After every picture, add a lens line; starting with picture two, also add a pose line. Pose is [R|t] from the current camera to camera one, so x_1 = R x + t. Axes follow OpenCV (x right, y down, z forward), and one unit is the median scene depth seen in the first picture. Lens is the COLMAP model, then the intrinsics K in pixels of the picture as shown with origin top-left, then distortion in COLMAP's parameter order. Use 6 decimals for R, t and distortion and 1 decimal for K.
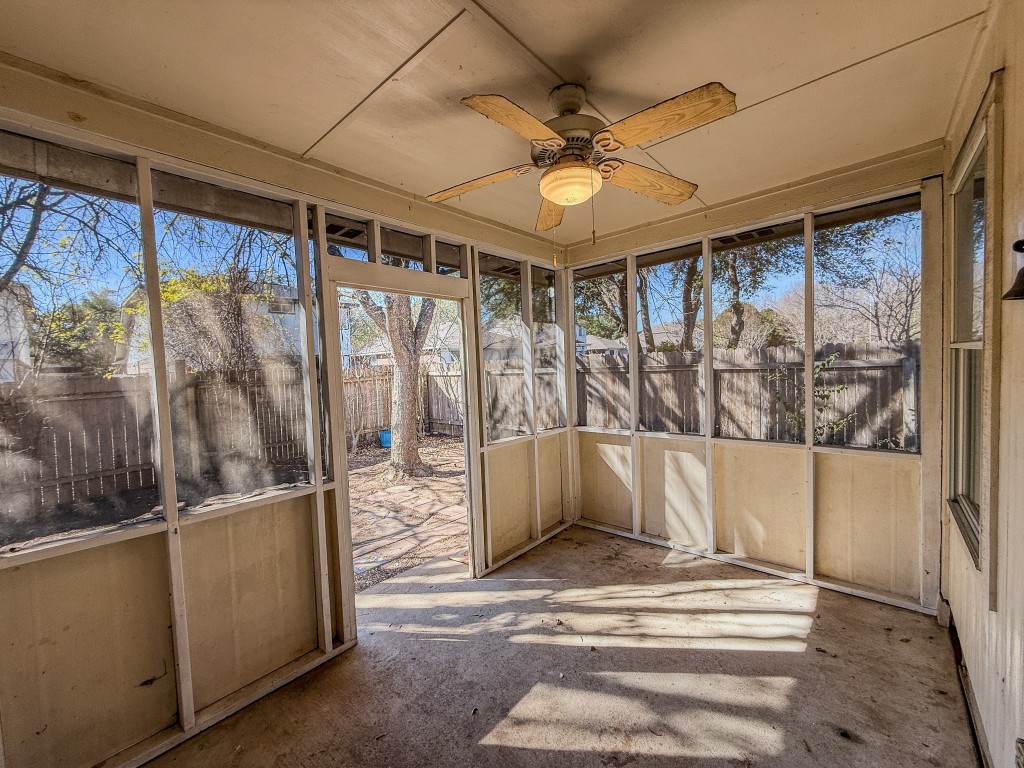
lens RADIAL K [[409.5, 0, 509.3], [0, 409.5, 385.5], [0, 0, 1]] dist [0.001707, -0.000020]
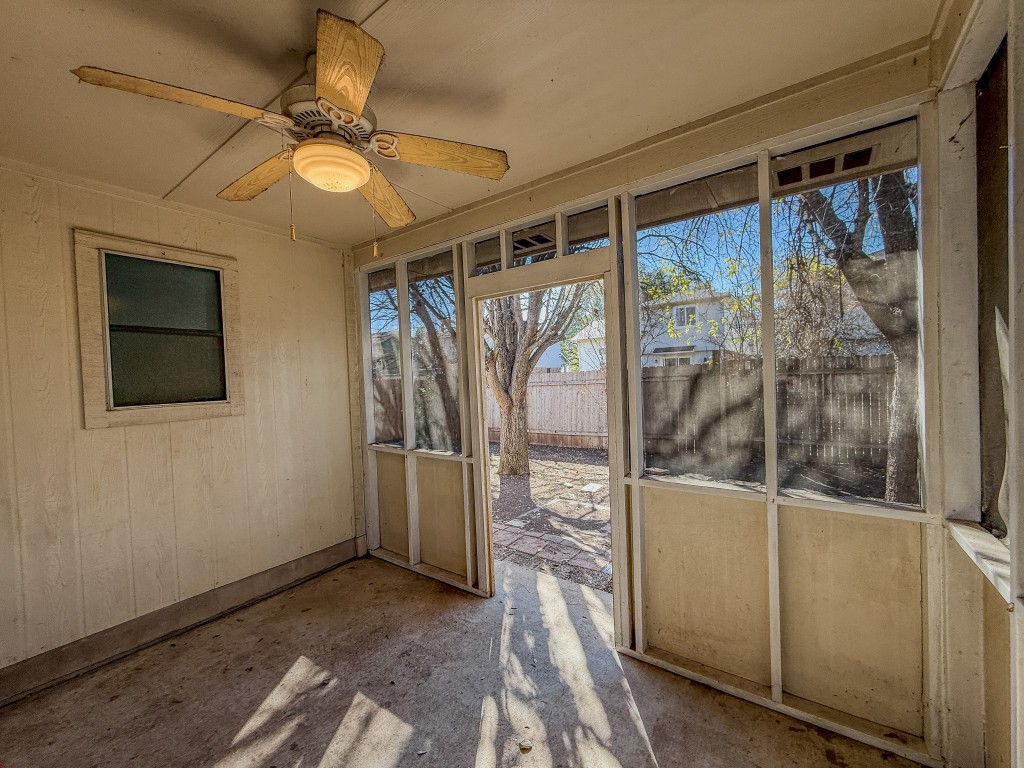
lens RADIAL K [[418.0, 0, 510.9], [0, 418.0, 376.3], [0, 0, 1]] dist [-0.000796, -0.000141]
pose [[0.099800, 0.045668, -0.993959, 0.735452], [-0.007244, 0.998953, 0.045170, -0.065220], [0.994981, 0.002692, 0.100026, 0.854742]]
